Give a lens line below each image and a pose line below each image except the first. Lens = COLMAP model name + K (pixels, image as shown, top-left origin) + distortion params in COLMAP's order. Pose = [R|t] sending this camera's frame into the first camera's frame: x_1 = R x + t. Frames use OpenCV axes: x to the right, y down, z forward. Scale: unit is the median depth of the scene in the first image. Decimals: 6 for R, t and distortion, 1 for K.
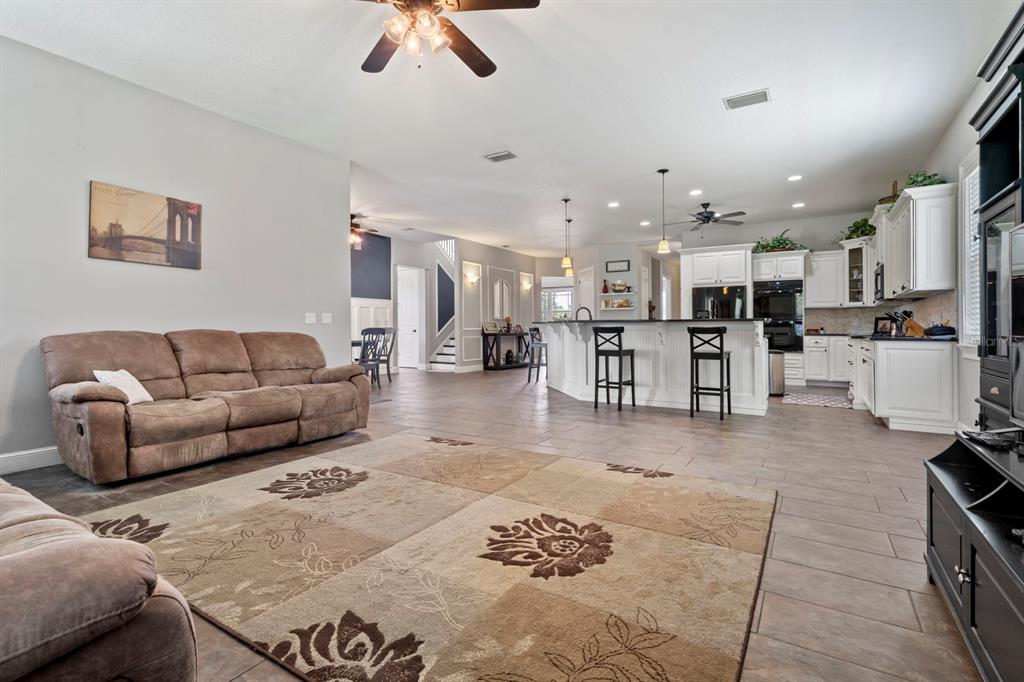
lens RADIAL K [[469.2, 0, 500.6], [0, 469.2, 322.4], [0, 0, 1]] dist [0.004696, -0.000556]
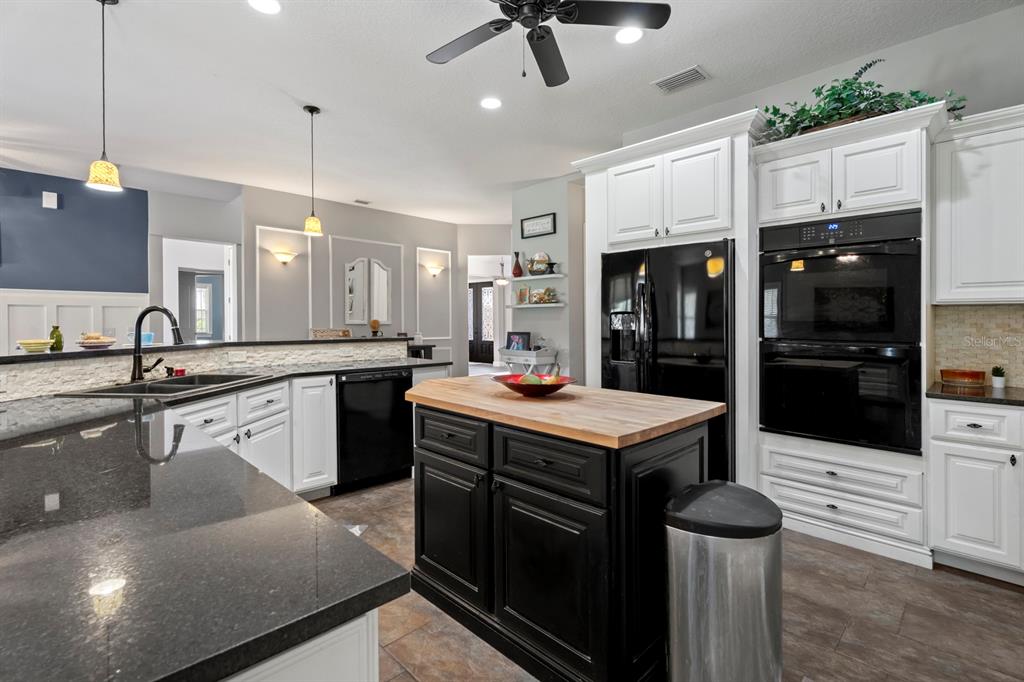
lens RADIAL K [[469.2, 0, 503.8], [0, 469.2, 320.0], [0, 0, 1]] dist [0.004696, -0.000556]
pose [[0.978251, 0.000807, -0.207422, 0.342167], [0.000388, 0.999984, 0.005720, -0.017319], [0.207423, -0.005676, 0.978235, 0.501152]]
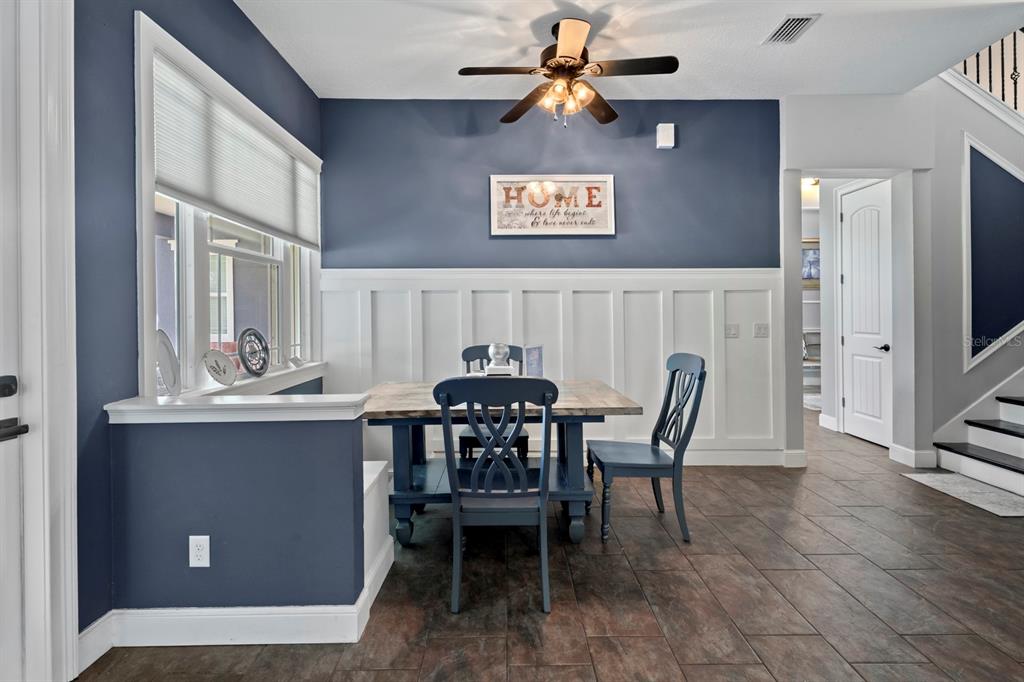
lens RADIAL K [[469.2, 0, 505.5], [0, 469.2, 307.6], [0, 0, 1]] dist [0.004696, -0.000556]
pose [[0.551828, -0.002493, -0.833954, -0.042927], [0.011340, 0.999926, 0.004515, -0.020880], [0.833881, -0.011949, 0.551815, 0.615118]]
